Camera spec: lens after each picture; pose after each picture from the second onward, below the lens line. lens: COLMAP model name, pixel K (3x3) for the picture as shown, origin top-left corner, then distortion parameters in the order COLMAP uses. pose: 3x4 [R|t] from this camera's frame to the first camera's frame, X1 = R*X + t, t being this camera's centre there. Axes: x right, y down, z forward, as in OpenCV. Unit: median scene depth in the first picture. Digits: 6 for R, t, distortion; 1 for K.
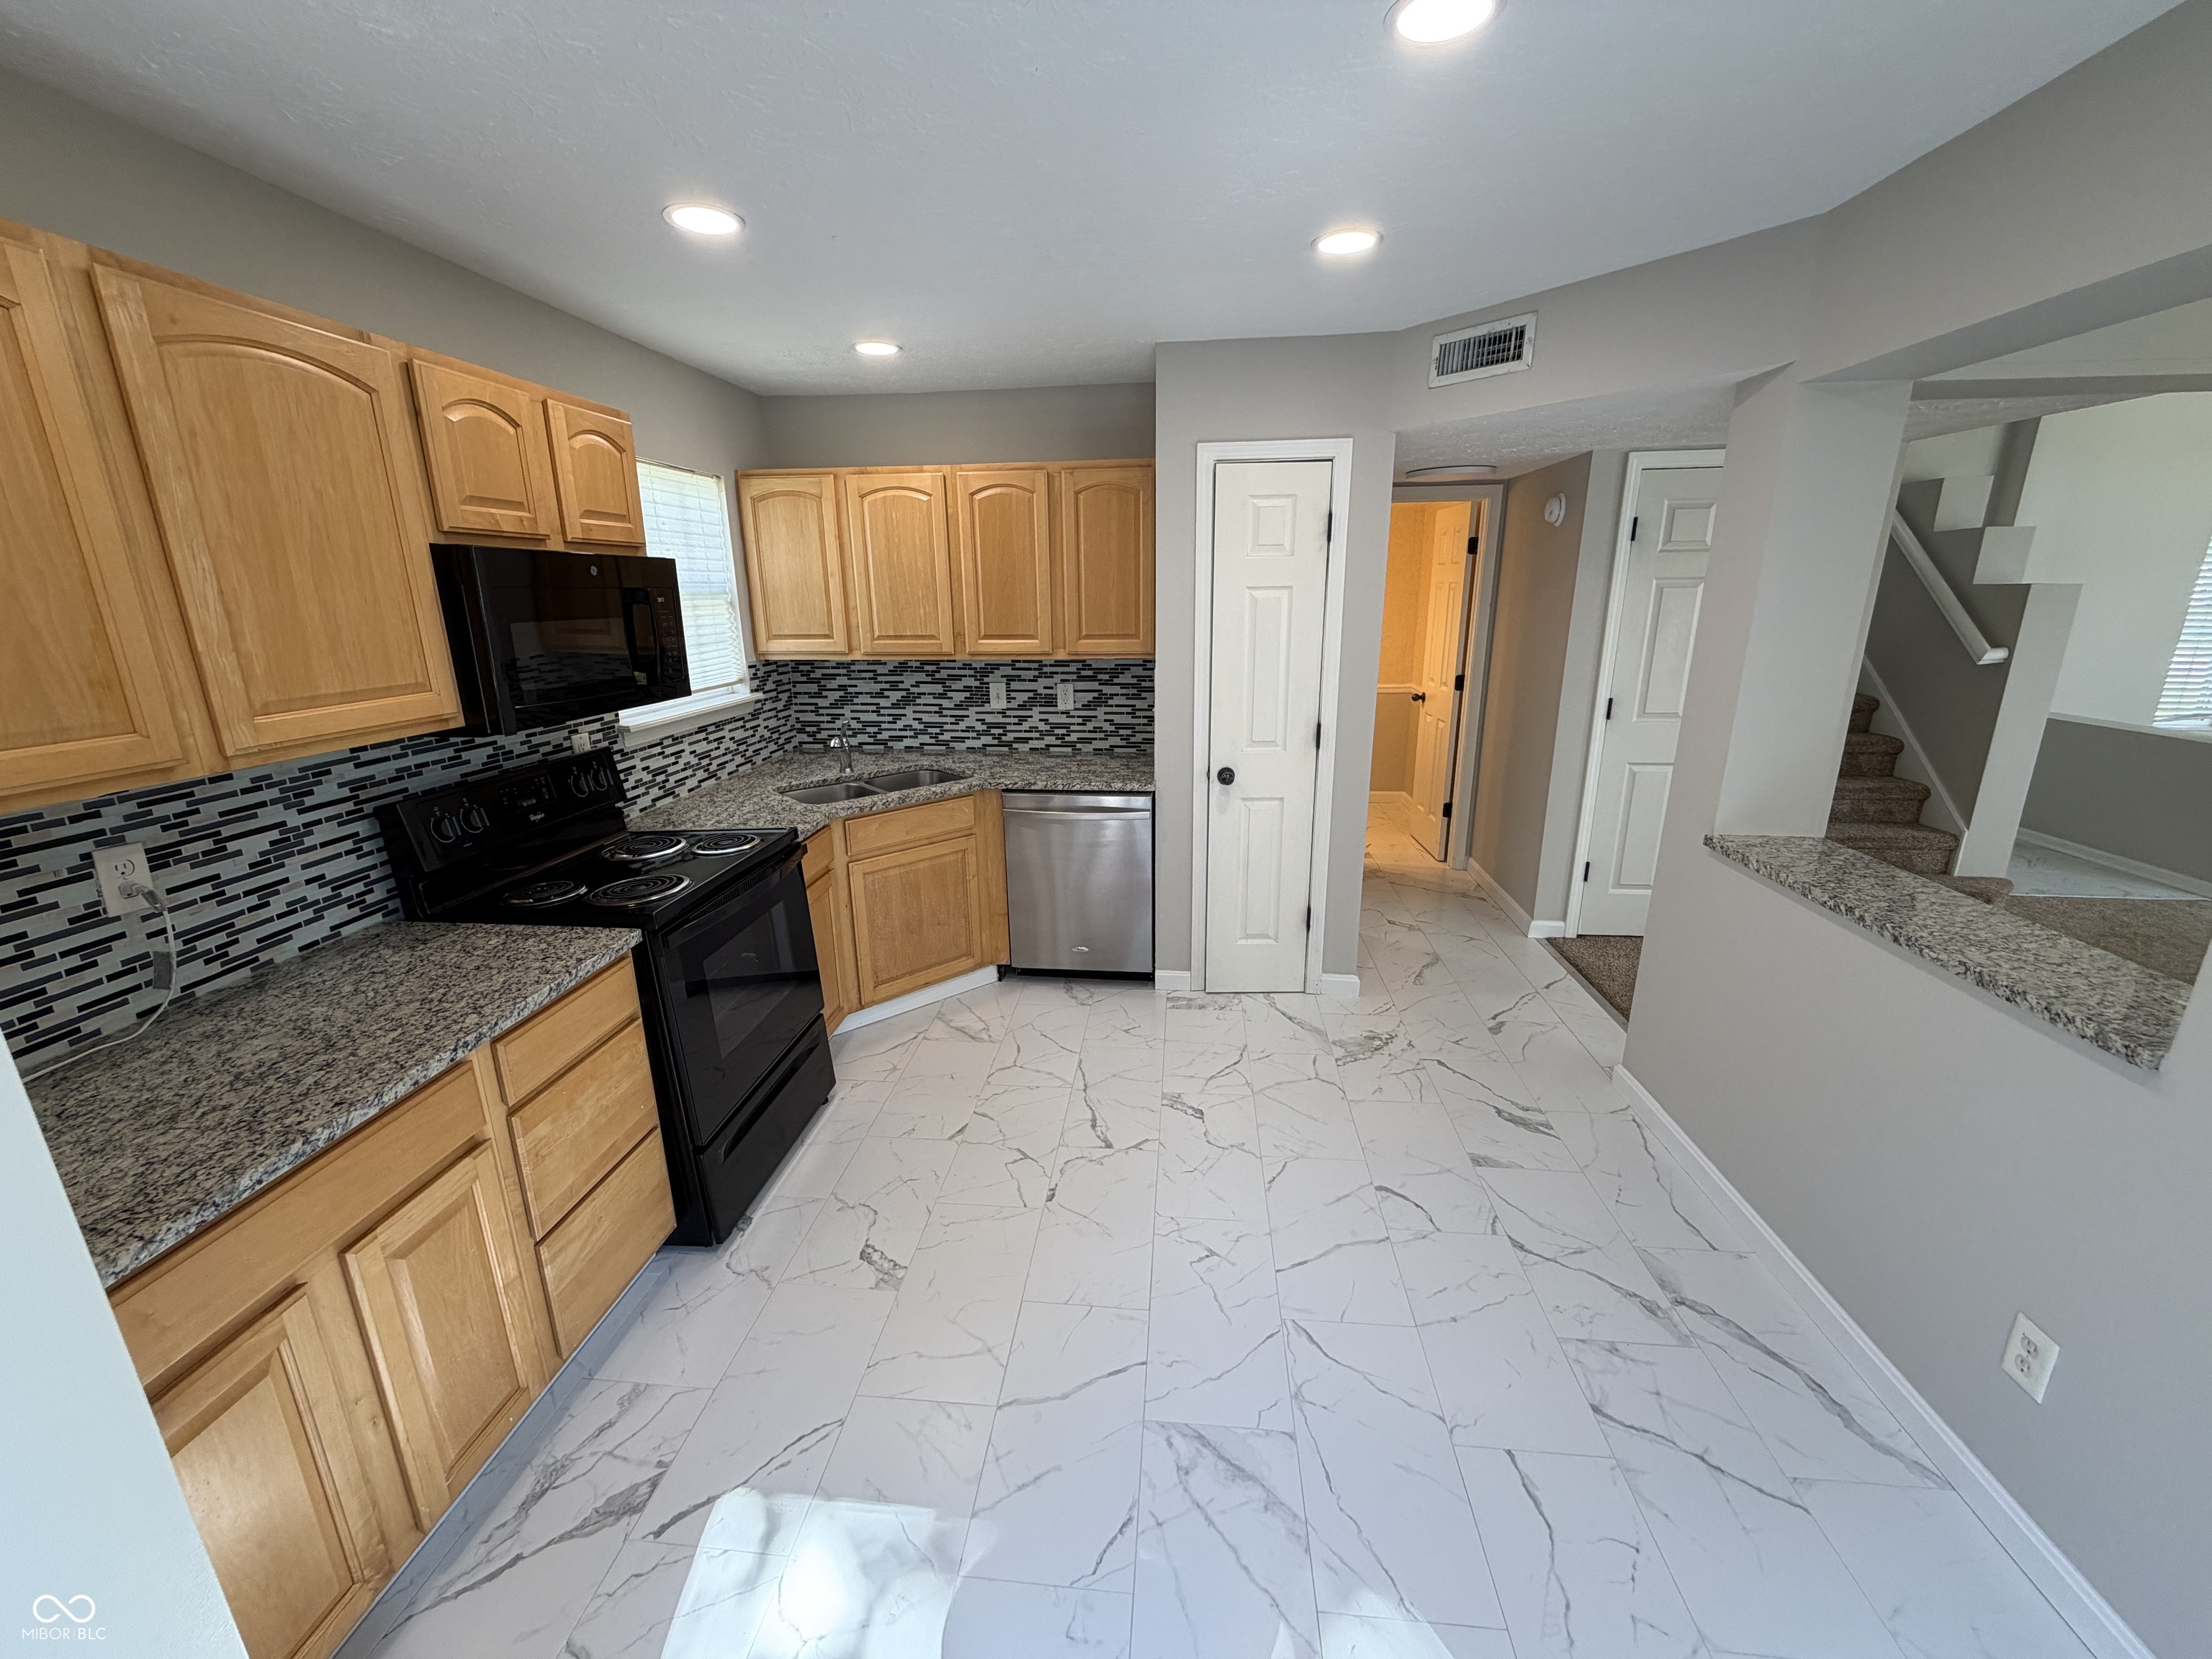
lens RADIAL K [[883.1, 0, 1103.5], [0, 883.1, 826.8], [0, 0, 1]] dist [0.000797, -0.000401]
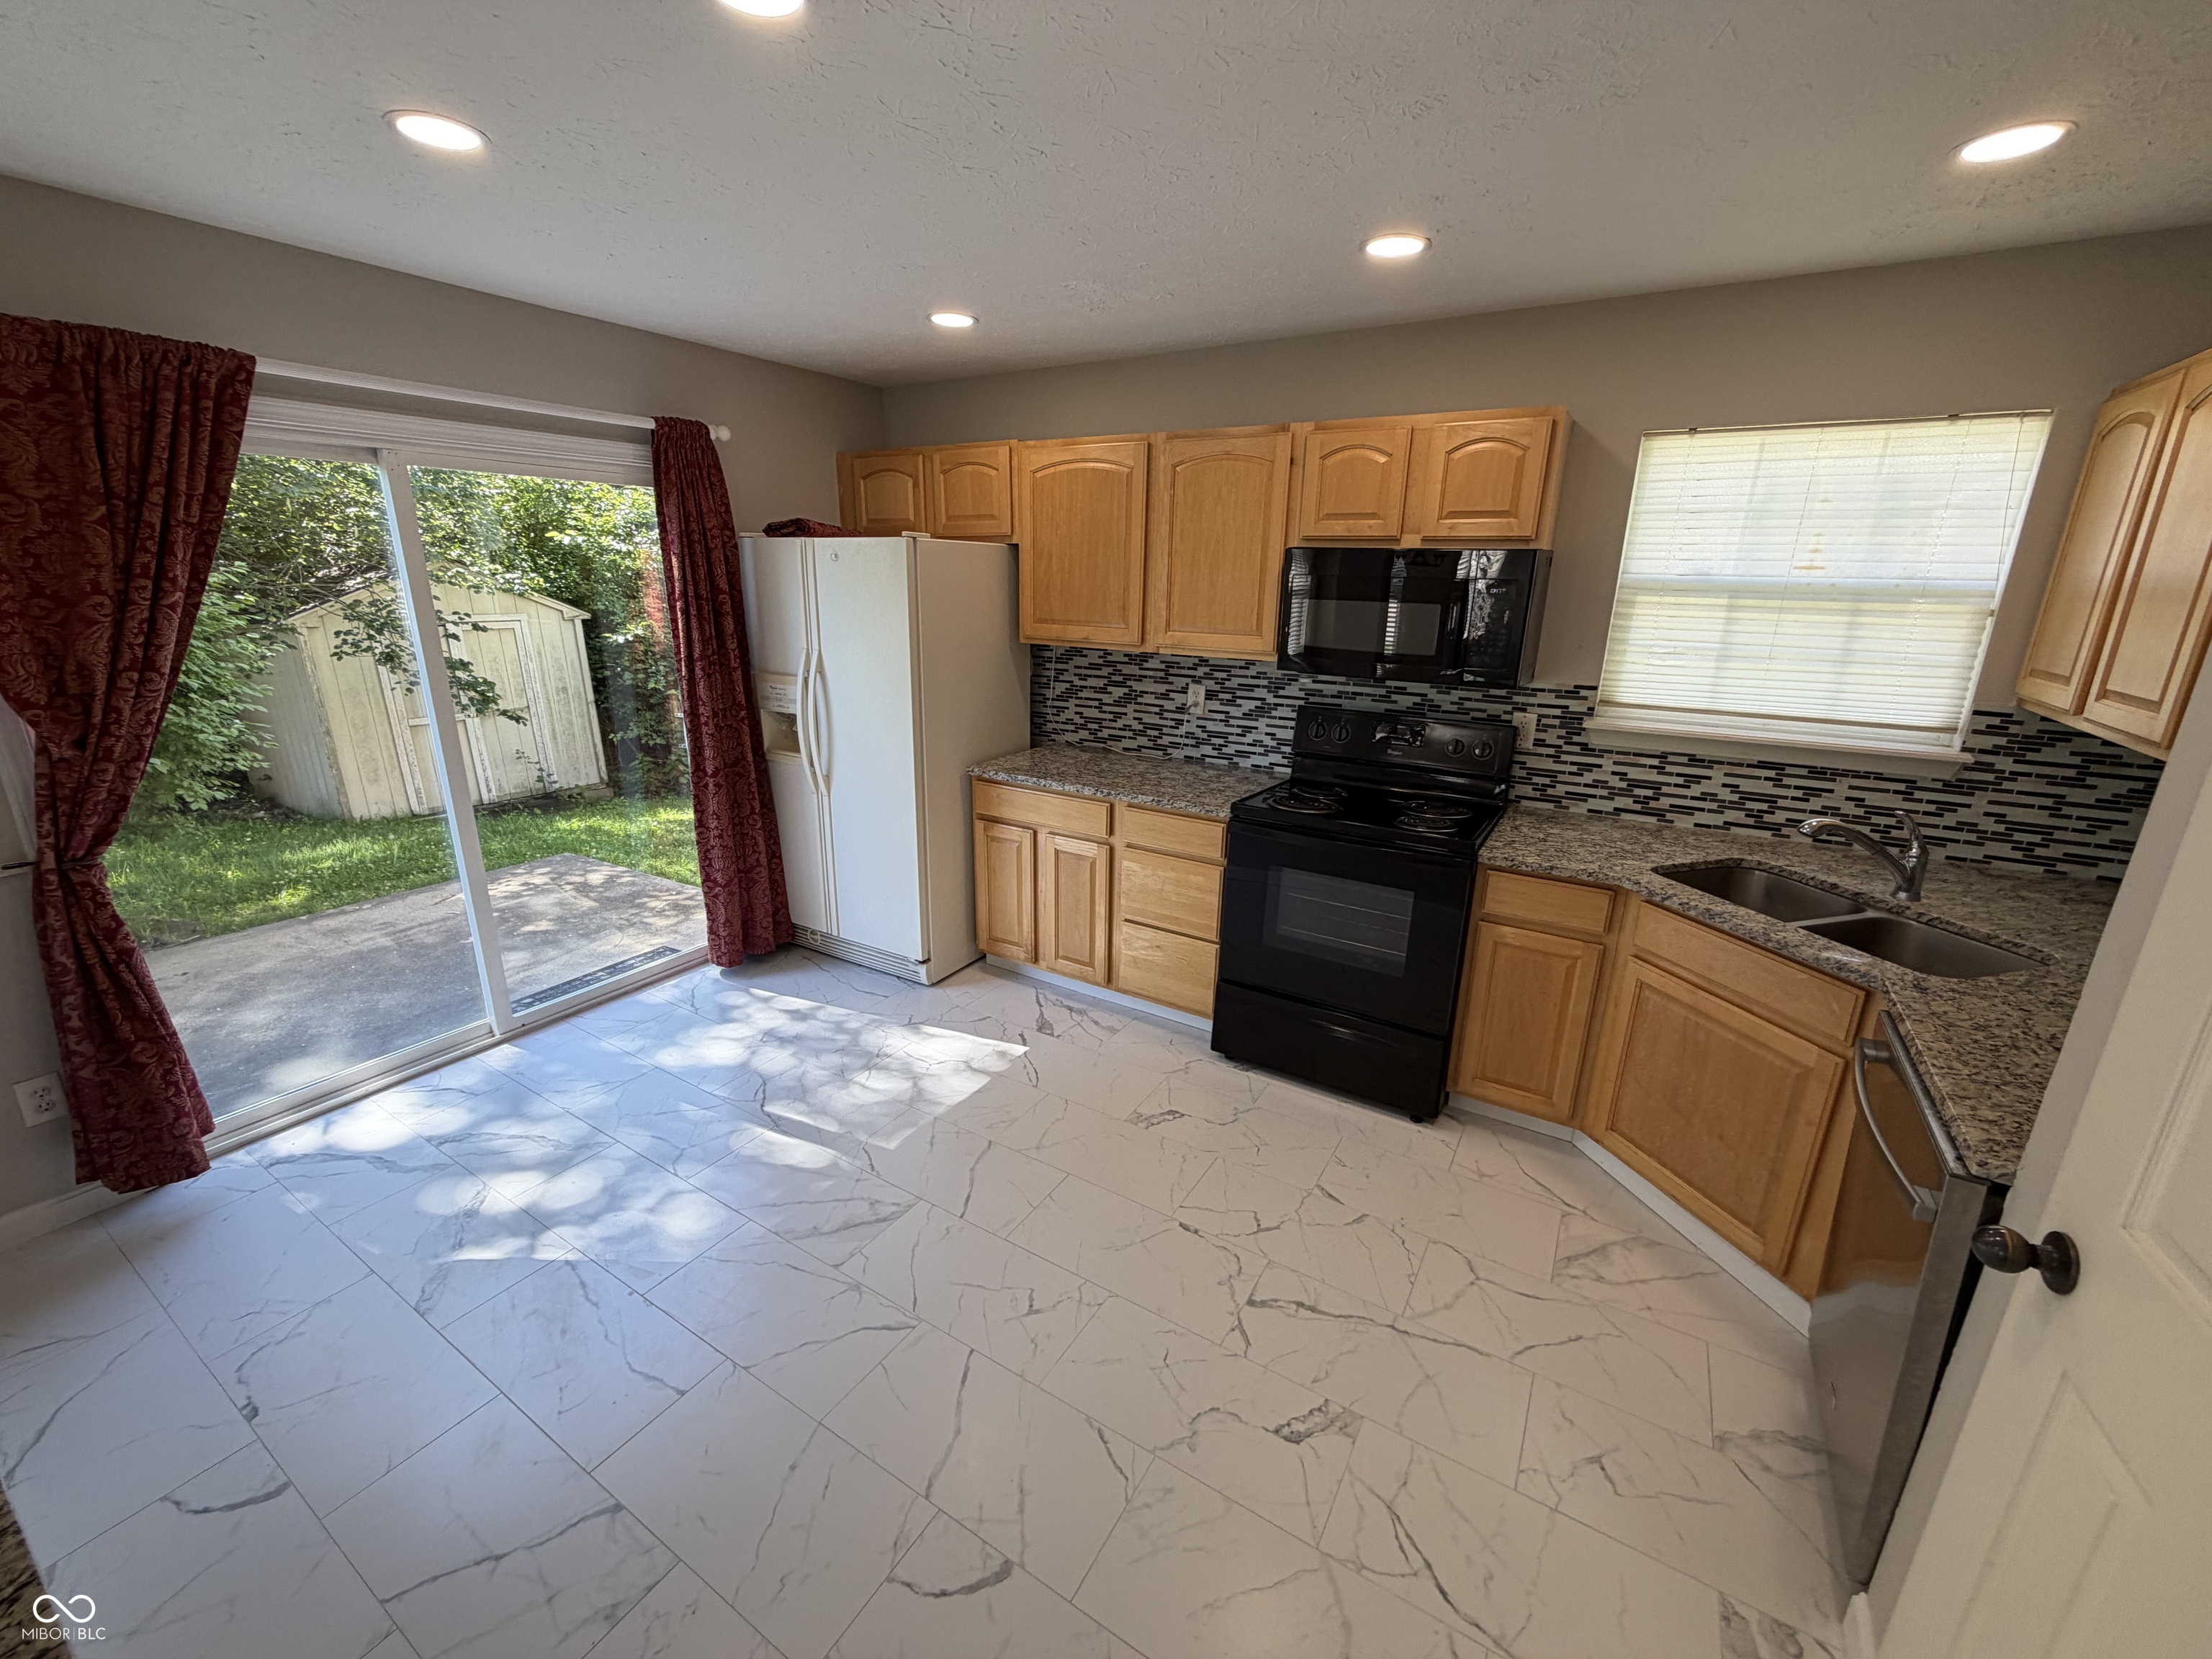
lens RADIAL K [[883.1, 0, 1101.4], [0, 883.1, 836.7], [0, 0, 1]] dist [0.000797, -0.000401]
pose [[-0.444865, 0.264841, -0.855543, 0.728492], [-0.244646, 0.883009, 0.400554, -0.330878], [0.861536, 0.387498, -0.328027, 1.145915]]
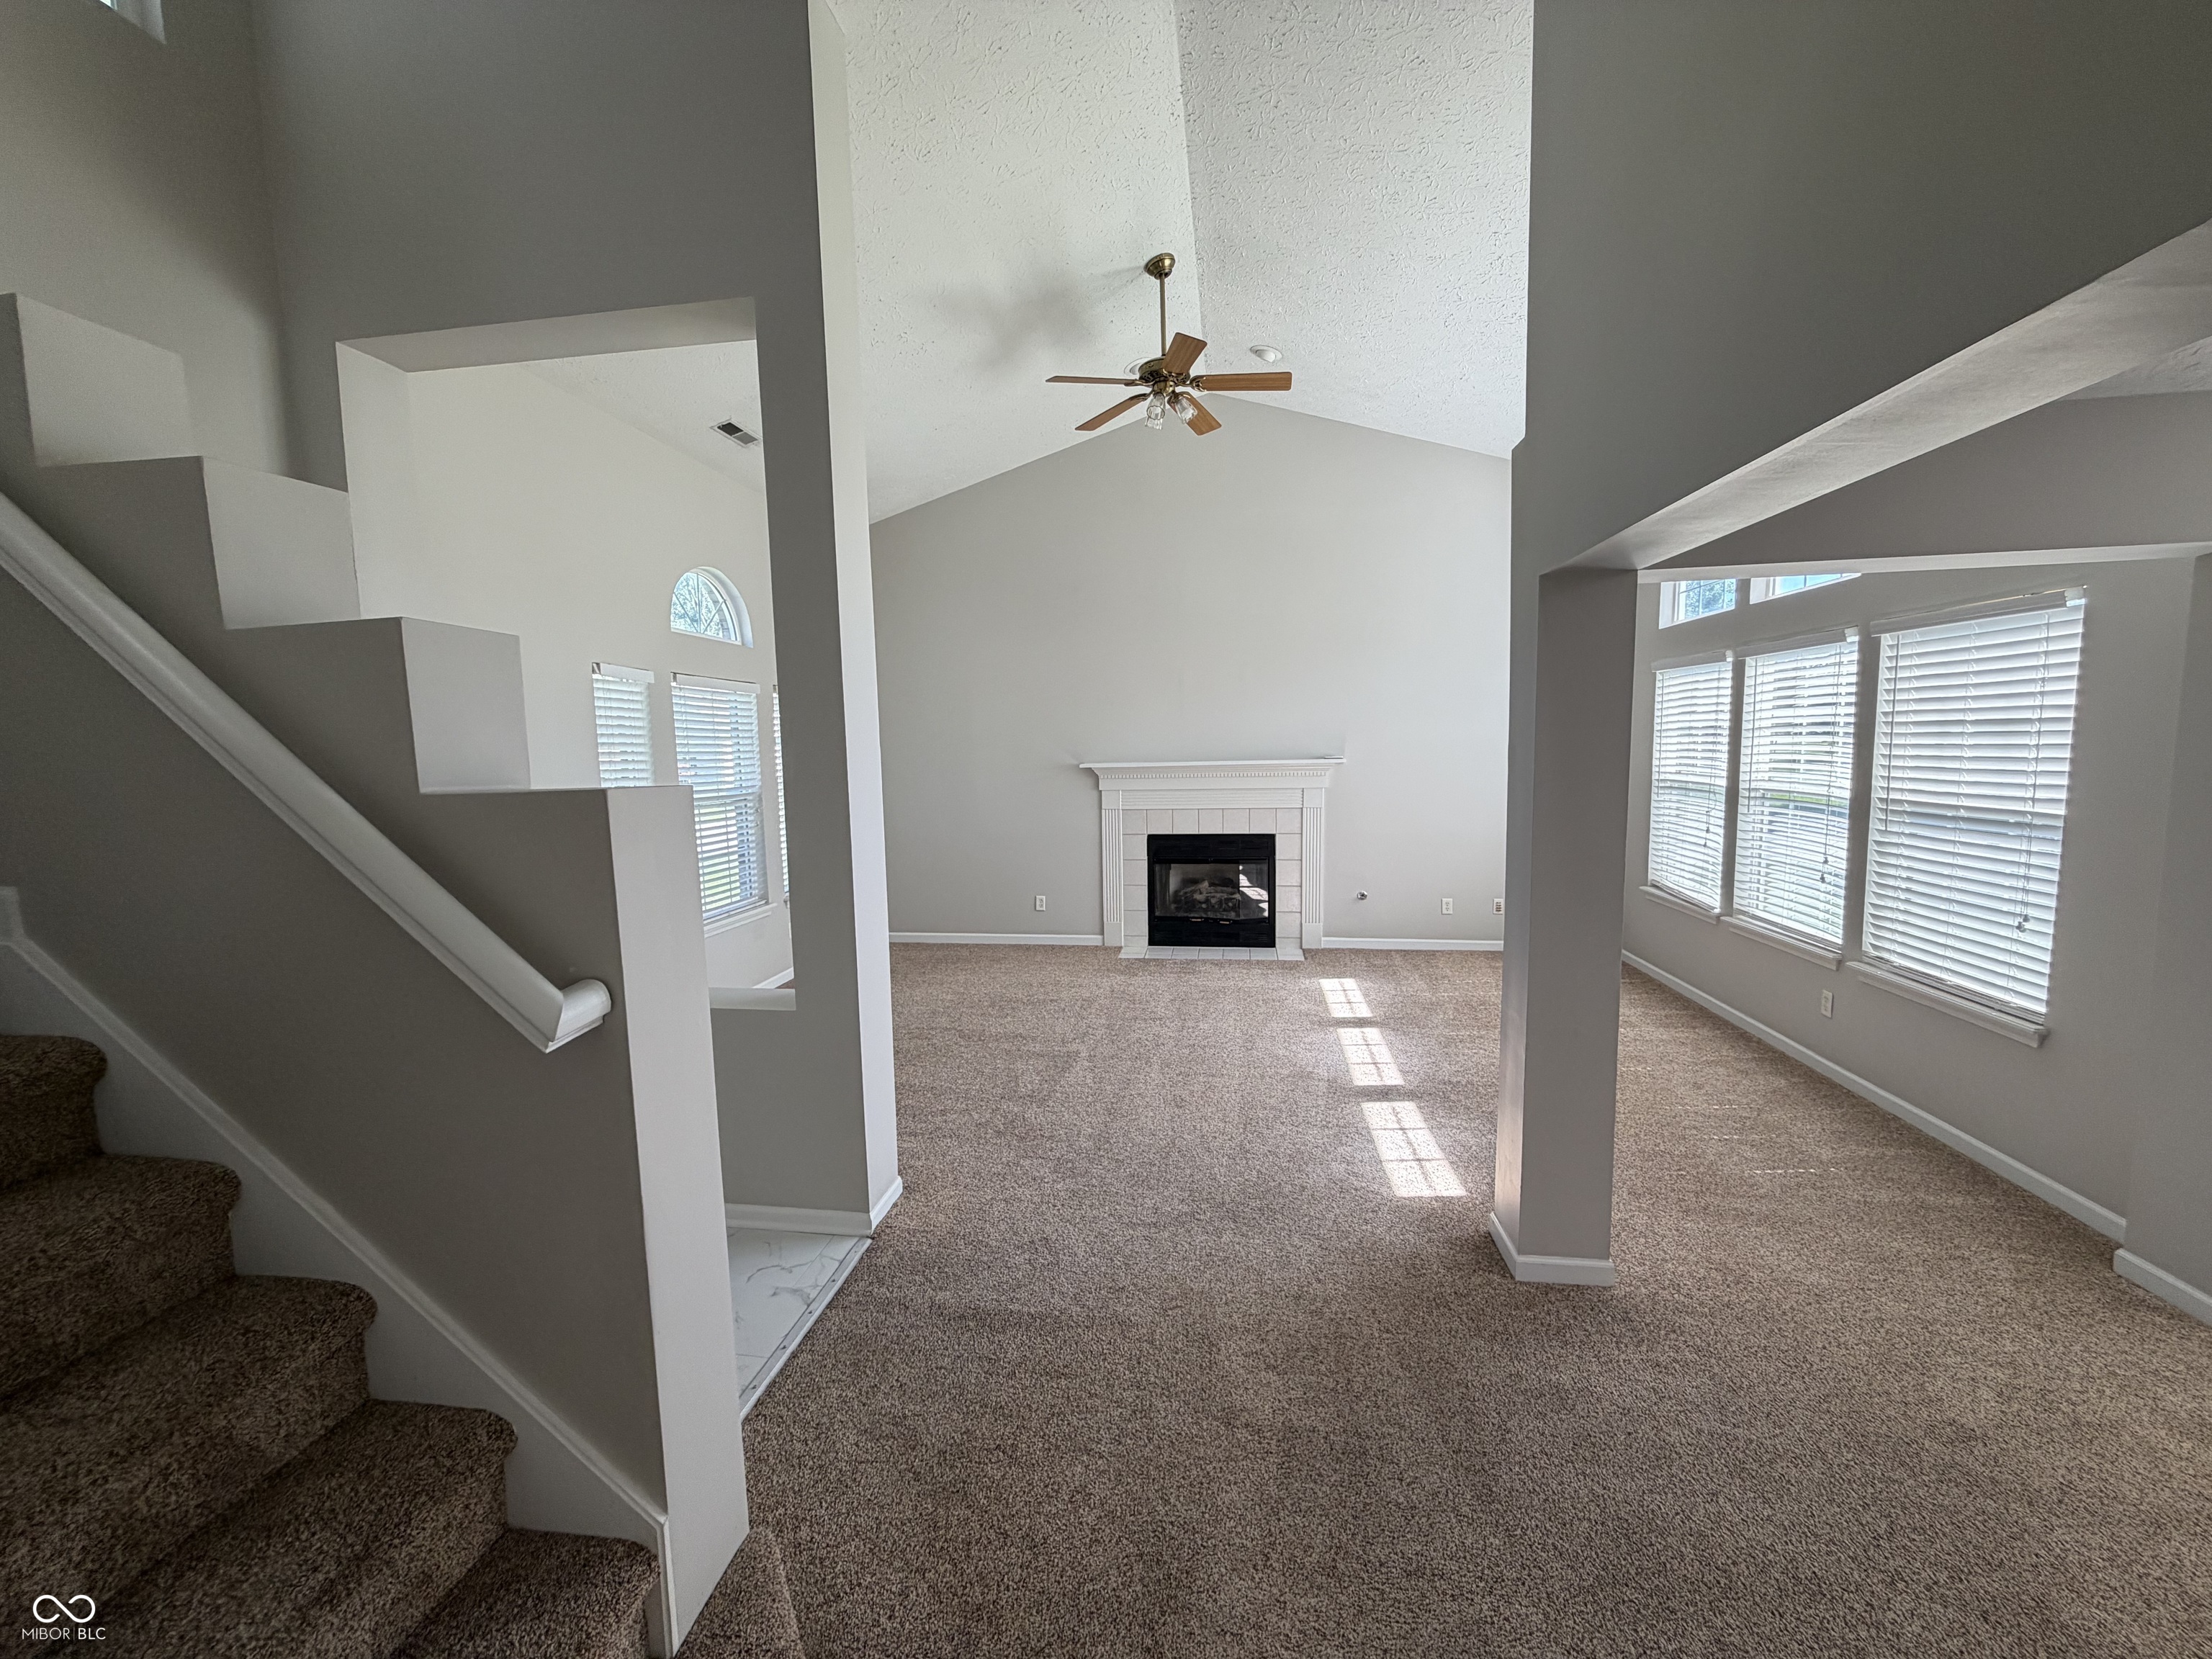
lens RADIAL K [[883.1, 0, 1099.8], [0, 883.1, 831.4], [0, 0, 1]] dist [0.000797, -0.000401]
pose [[0.051327, -0.090000, 0.994618, 1.272998], [0.285059, 0.955819, 0.071779, -0.401037], [-0.957135, 0.279840, 0.074715, 1.396143]]
